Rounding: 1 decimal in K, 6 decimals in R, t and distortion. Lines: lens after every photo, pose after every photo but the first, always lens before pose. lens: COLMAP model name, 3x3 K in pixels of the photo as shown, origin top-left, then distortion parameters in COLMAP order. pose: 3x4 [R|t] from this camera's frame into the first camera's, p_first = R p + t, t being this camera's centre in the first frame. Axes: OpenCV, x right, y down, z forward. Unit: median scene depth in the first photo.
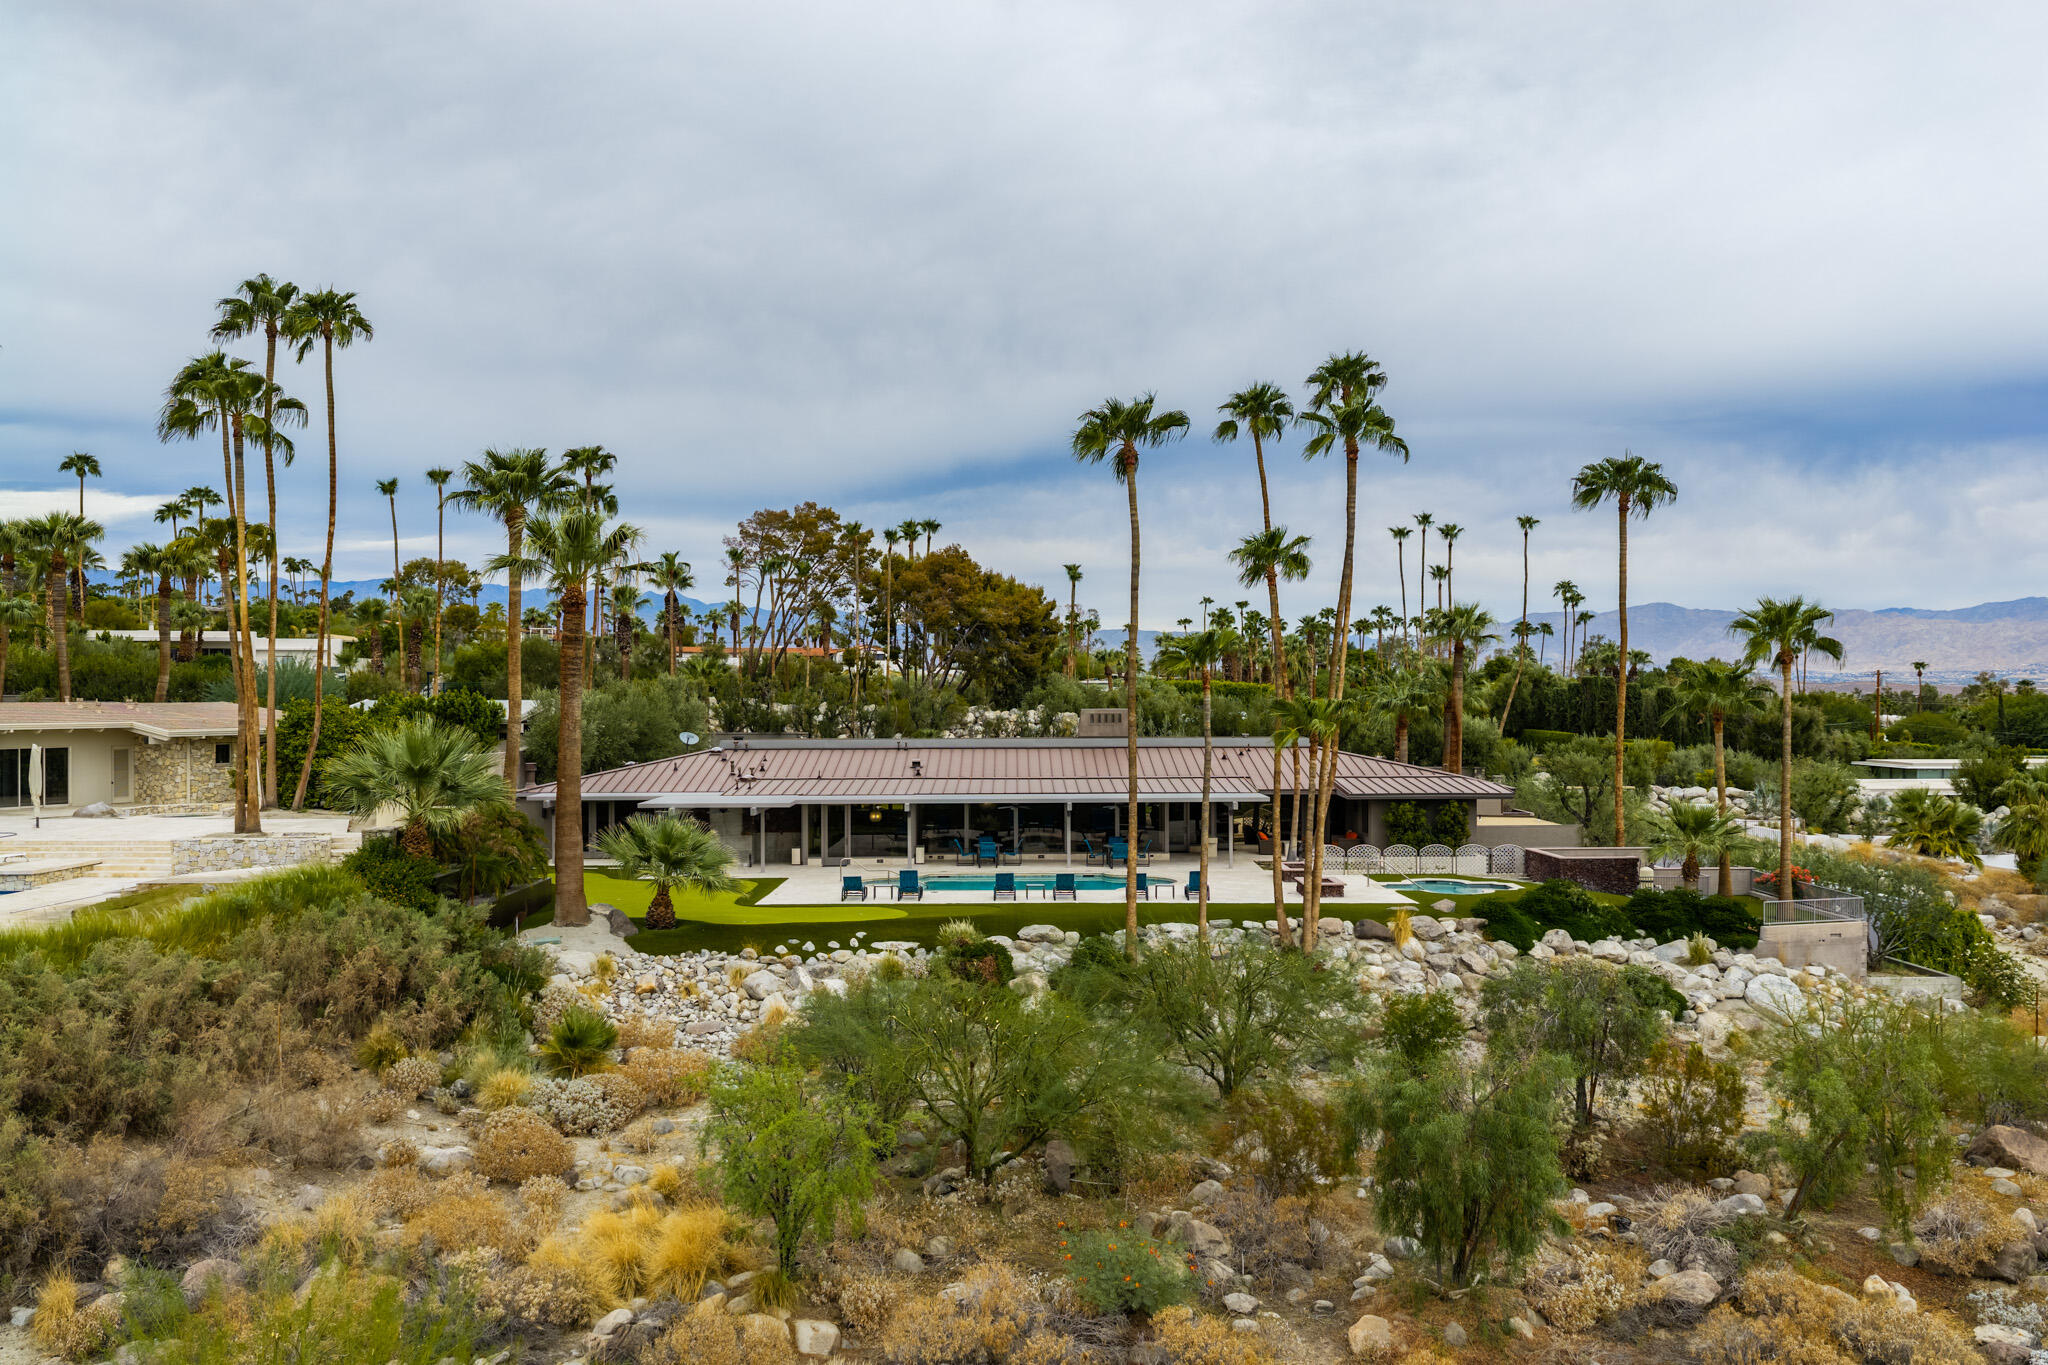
lens RADIAL K [[1692.4, 0, 1026.5], [0, 1692.4, 691.9], [0, 0, 1]] dist [0.015801, -0.018384]
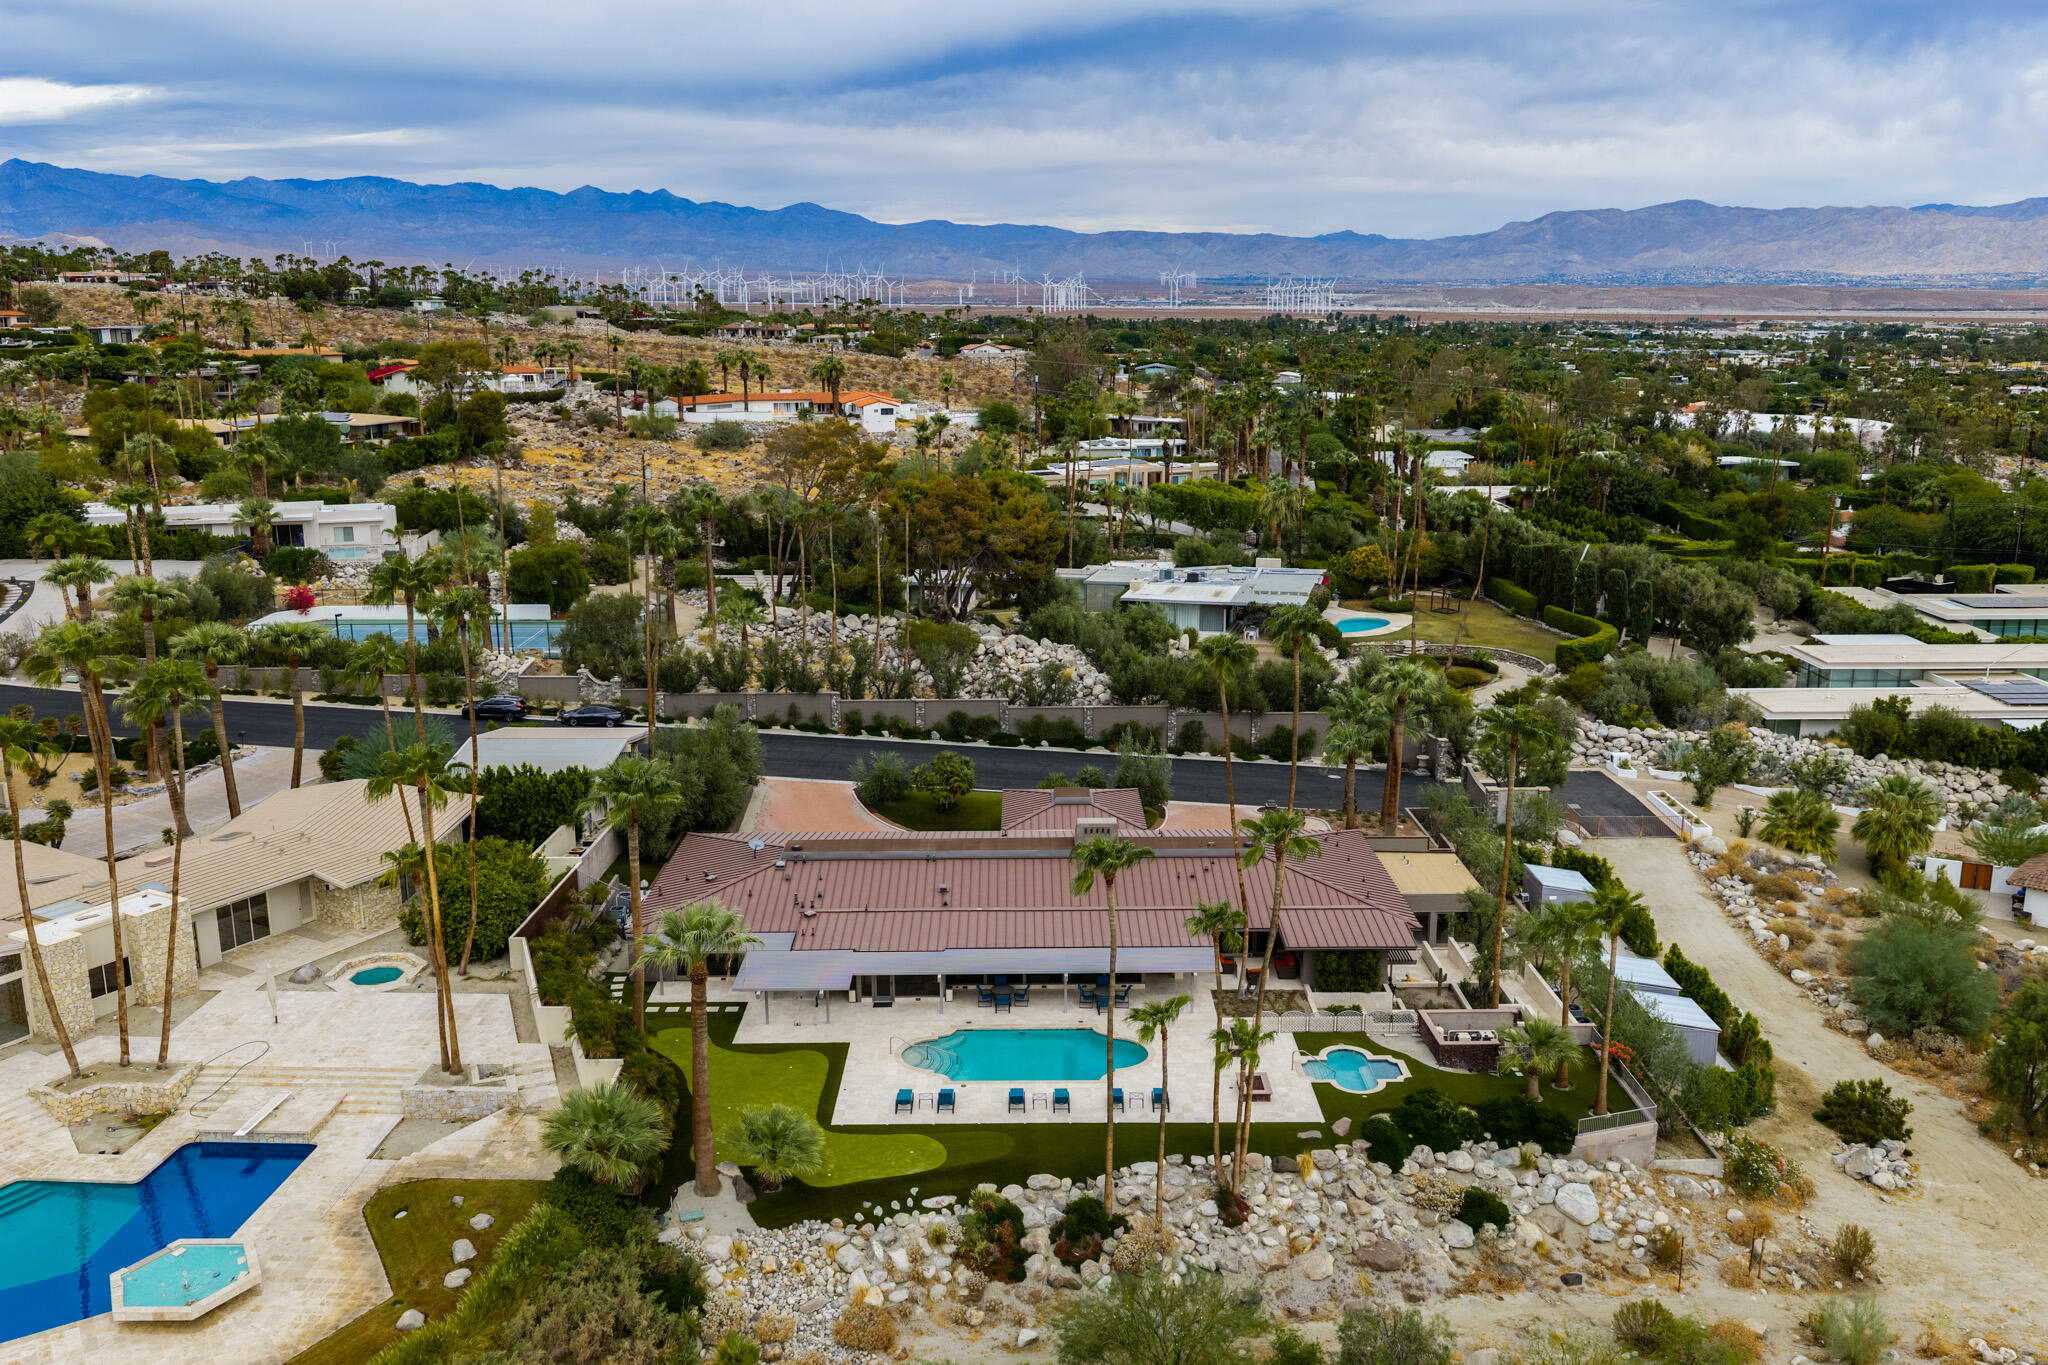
lens RADIAL K [[1692.4, 0, 1026.5], [0, 1692.4, 691.9], [0, 0, 1]] dist [0.015801, -0.018384]
pose [[0.999996, -0.001656, -0.002315, -0.001294], [0.002143, 0.973348, 0.229323, -0.457482], [0.001874, -0.229327, 0.973348, -0.208953]]
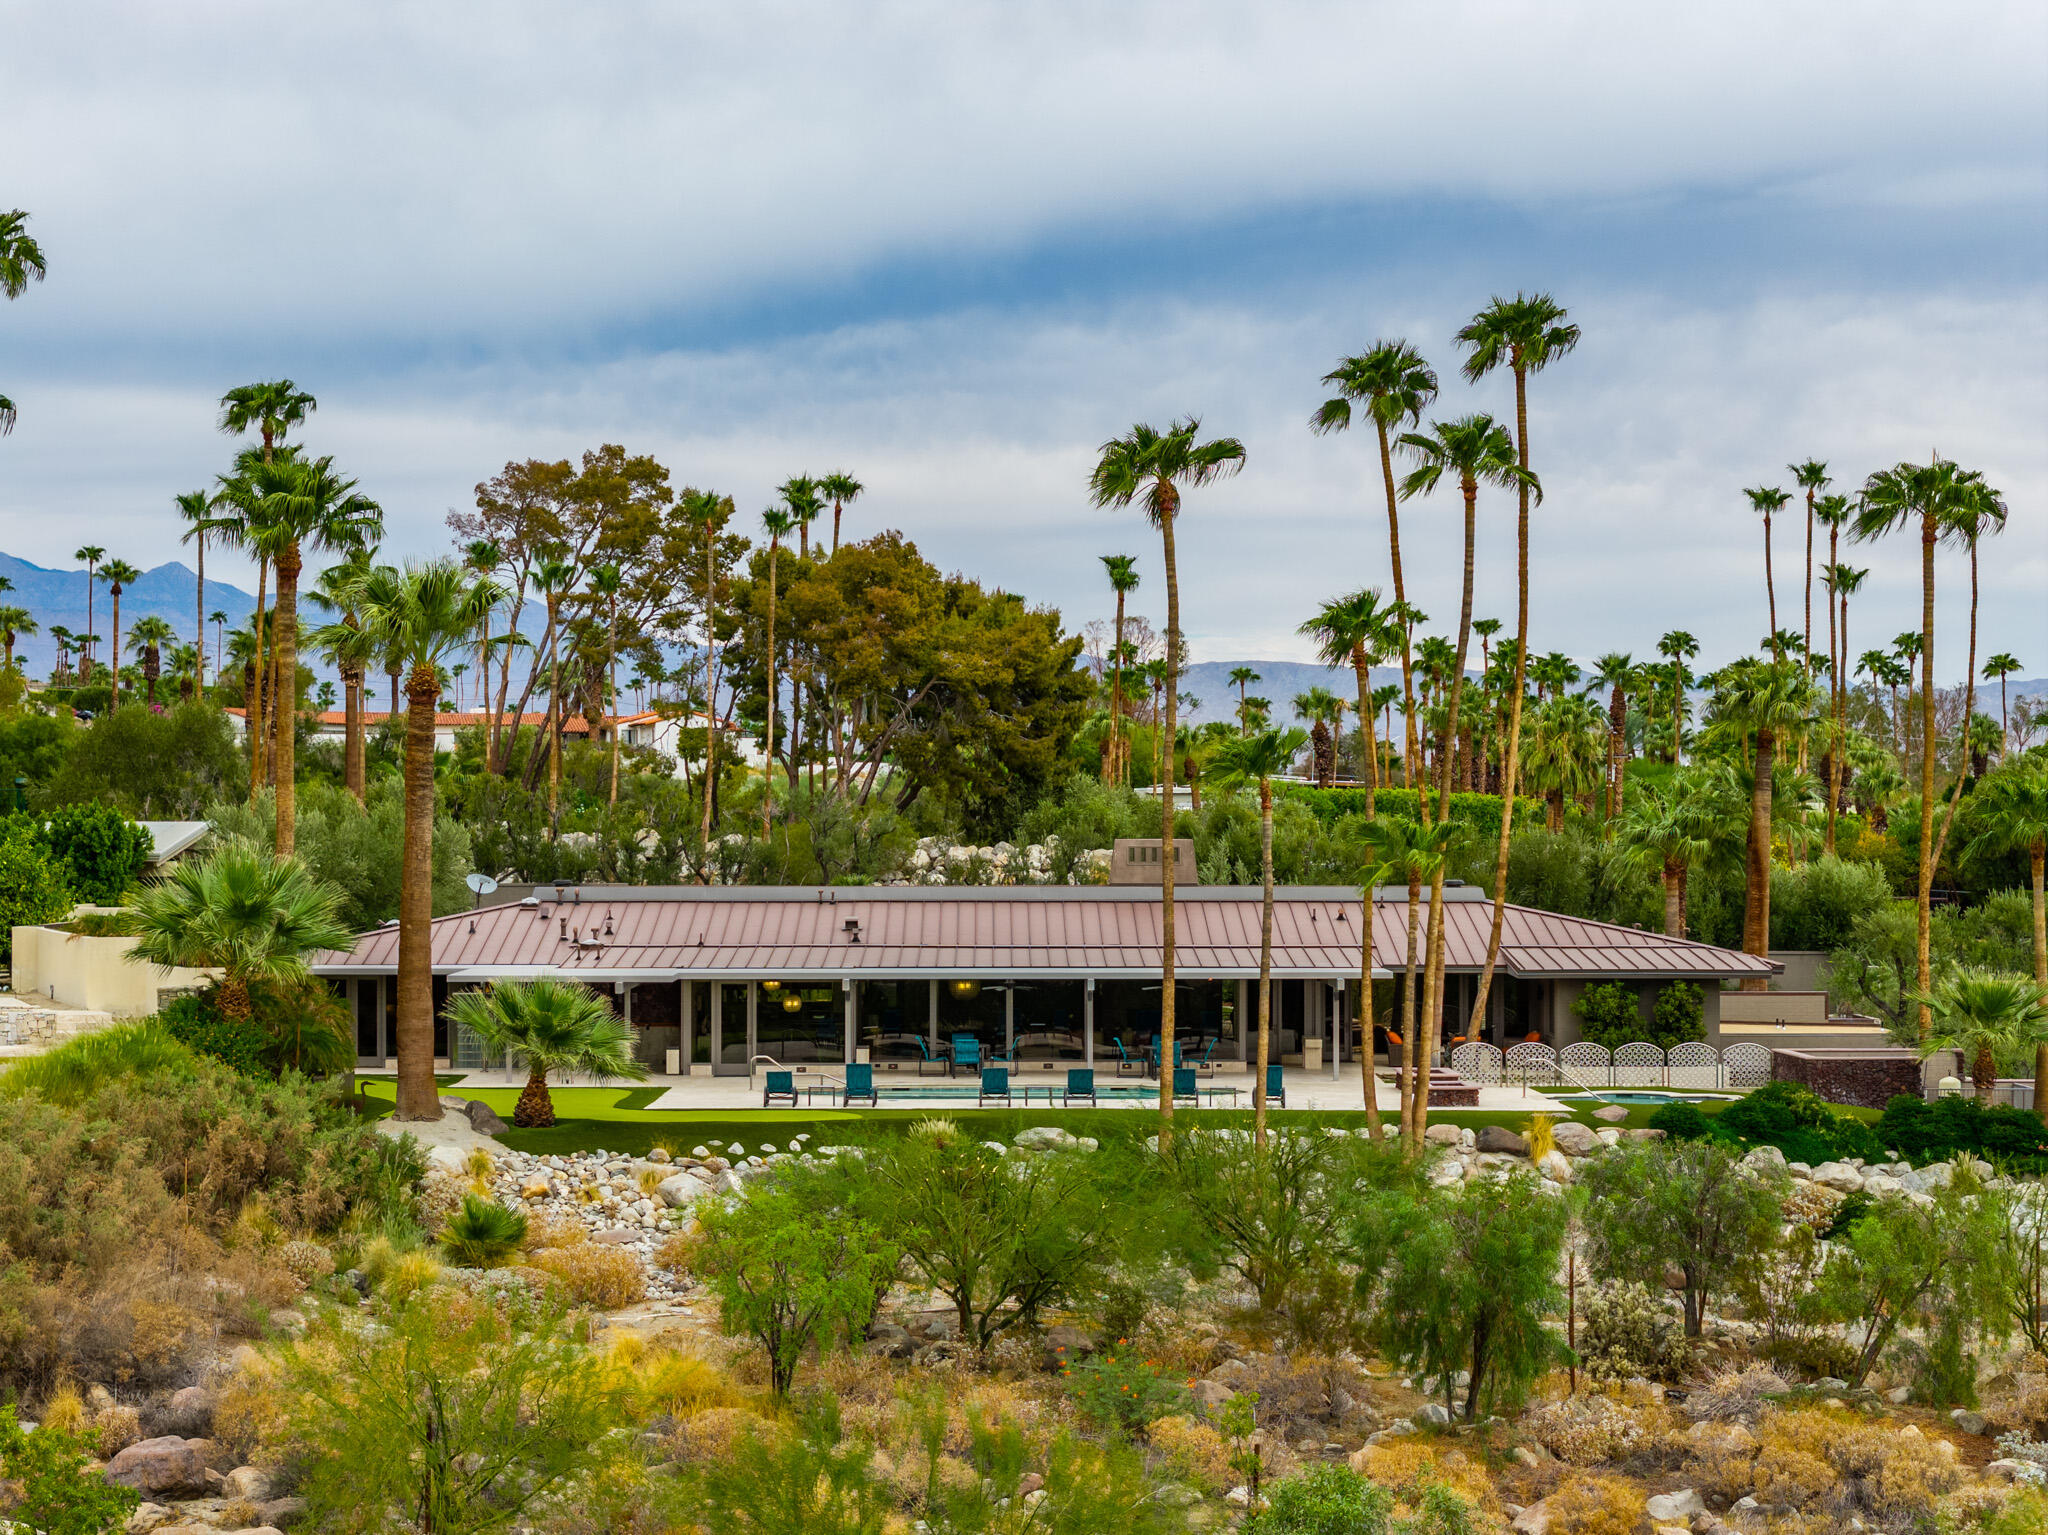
lens RADIAL K [[4092.2, 0, 1024.0], [0, 4092.2, 767.5], [0, 0, 1]] dist [-0.001669, 0.243005]
pose [[0.999991, 0.004297, -0.000224, -0.000854], [-0.004299, 0.999935, -0.010572, -0.000291], [0.000179, 0.010573, 0.999944, -0.635207]]
